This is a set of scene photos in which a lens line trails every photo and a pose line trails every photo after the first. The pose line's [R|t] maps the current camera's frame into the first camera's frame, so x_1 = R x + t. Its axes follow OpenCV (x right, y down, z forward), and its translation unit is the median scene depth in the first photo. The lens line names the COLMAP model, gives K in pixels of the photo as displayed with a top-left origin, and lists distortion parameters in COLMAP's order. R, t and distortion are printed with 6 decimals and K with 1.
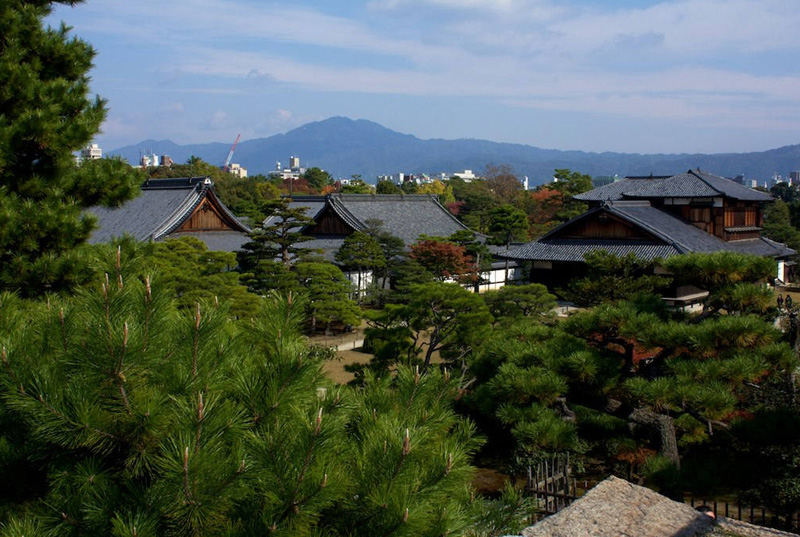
lens RADIAL K [[1018.5, 0, 395.8], [0, 1018.5, 267.0], [0, 0, 1]] dist [-0.065014, 0.000000]
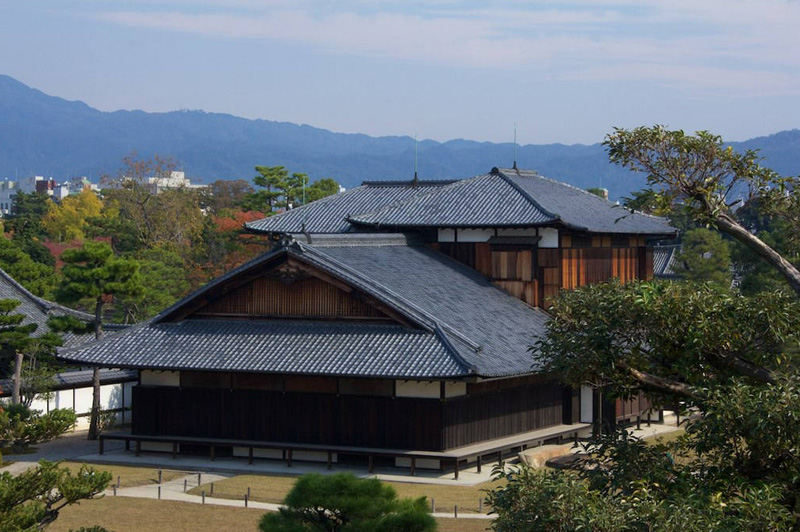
lens RADIAL K [[1967.8, 0, 400.8], [0, 1967.8, 264.5], [0, 0, 1]] dist [0.126860, 0.000000]
pose [[0.984536, 0.000747, 0.175182, 0.094463], [0.007660, 0.998851, -0.047305, -0.009603], [-0.175016, 0.047916, 0.983399, 0.128123]]
